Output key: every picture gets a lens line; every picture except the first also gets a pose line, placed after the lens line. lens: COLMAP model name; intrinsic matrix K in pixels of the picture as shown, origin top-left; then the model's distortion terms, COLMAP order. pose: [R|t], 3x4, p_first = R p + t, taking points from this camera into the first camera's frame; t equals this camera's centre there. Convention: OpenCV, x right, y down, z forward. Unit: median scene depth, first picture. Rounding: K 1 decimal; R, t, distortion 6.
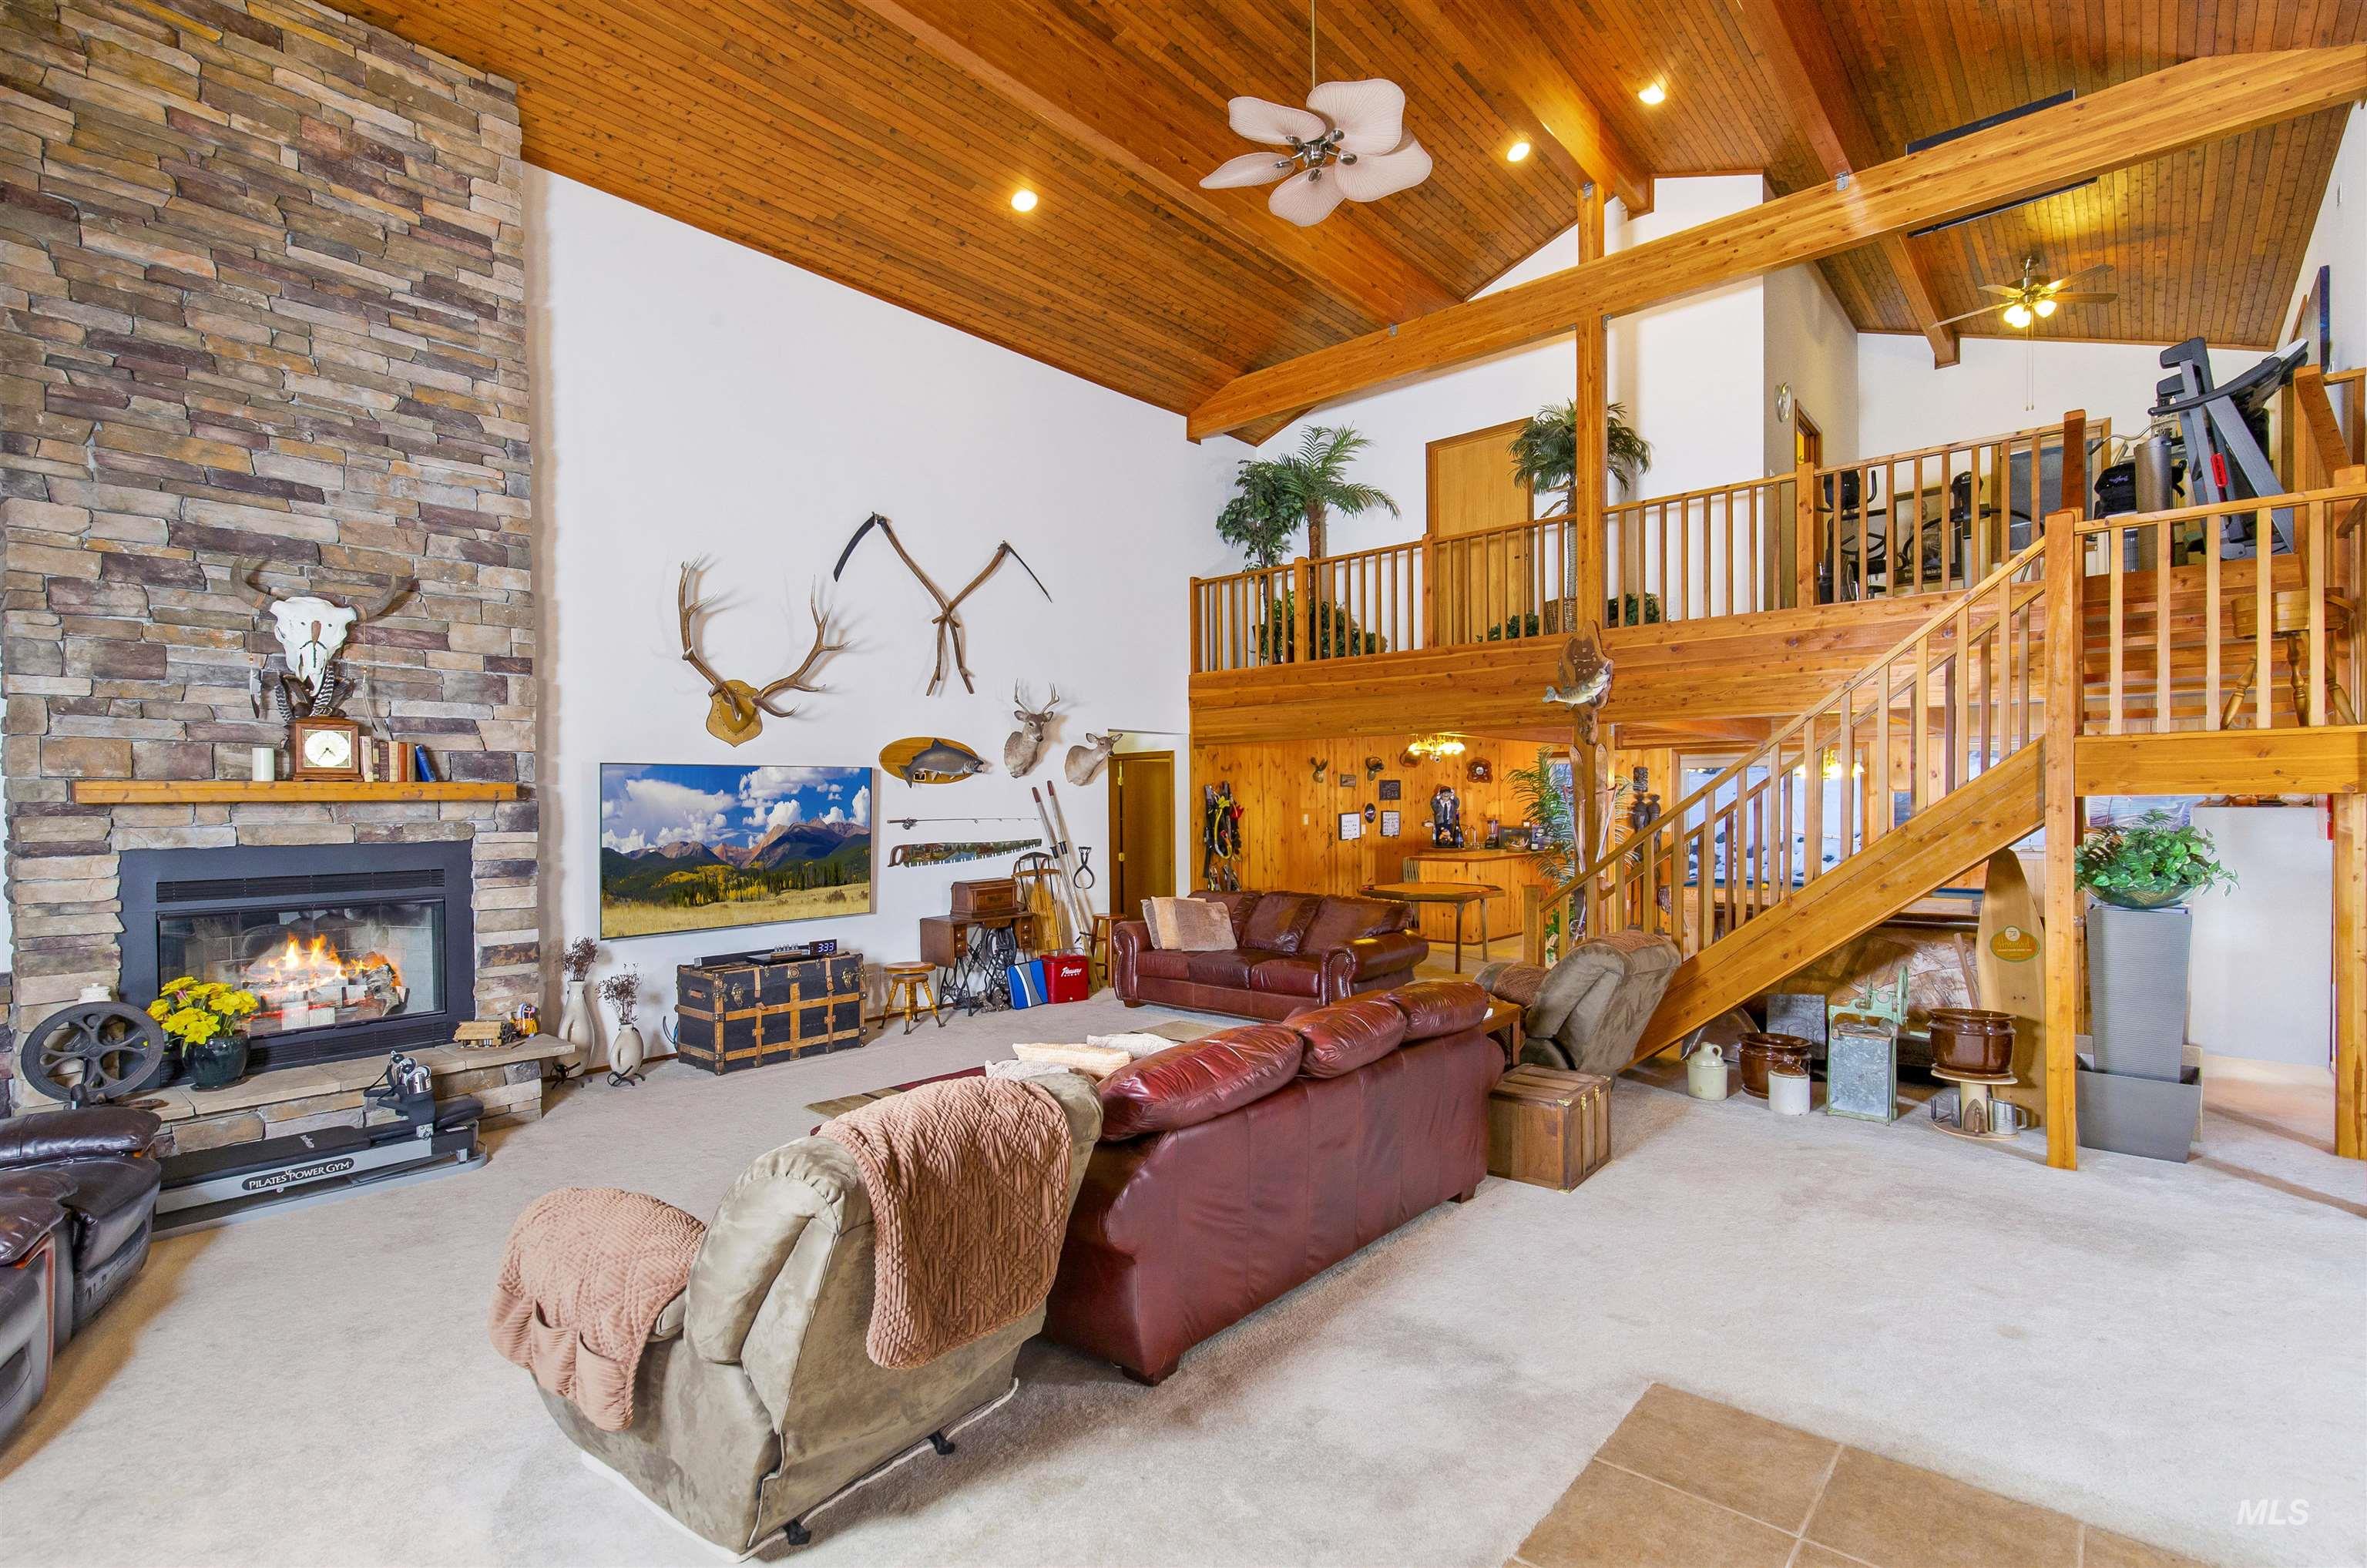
lens RADIAL K [[1088.4, 0, 1178.5], [0, 1088.4, 794.1], [0, 0, 1]] dist [-0.000624, -0.000145]
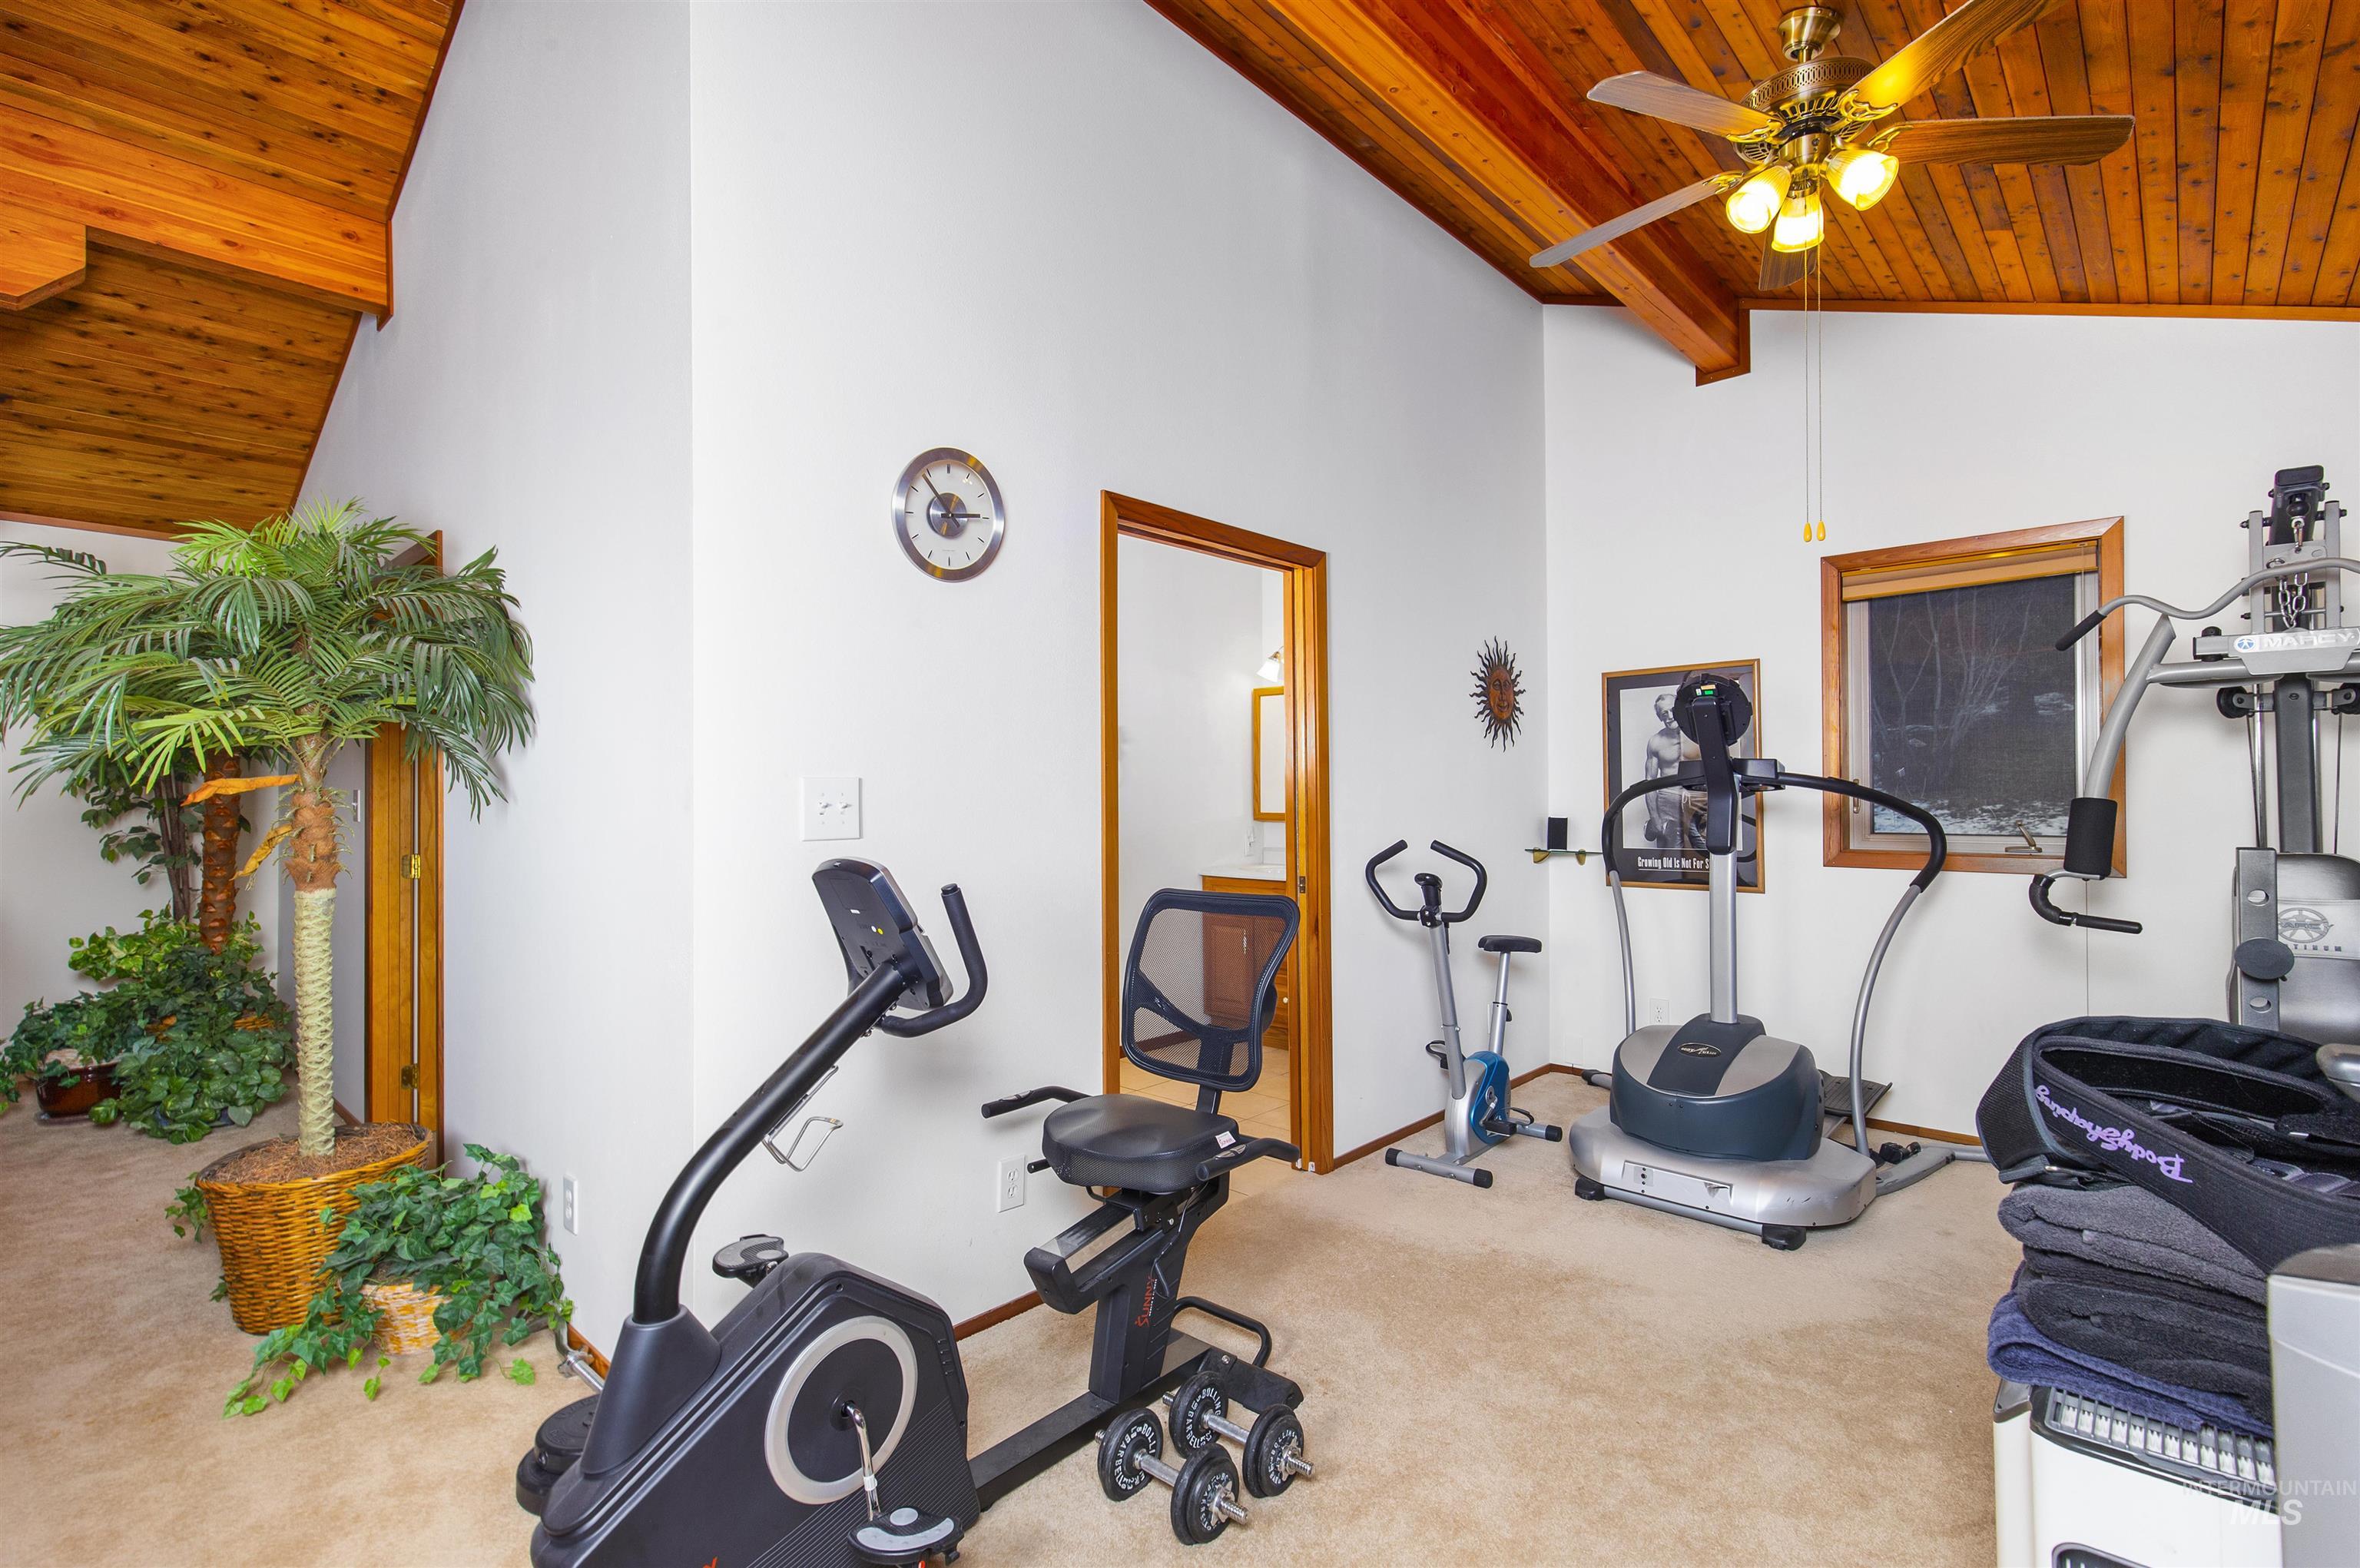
lens RADIAL K [[1085.2, 0, 1185.3], [0, 1085.2, 784.4], [0, 0, 1]] dist [-0.000624, -0.000145]
pose [[0.999840, -0.001703, -0.017811, 0.589828], [0.001459, 0.999905, -0.013688, -0.271995], [0.017833, 0.013660, 0.999748, 0.679433]]
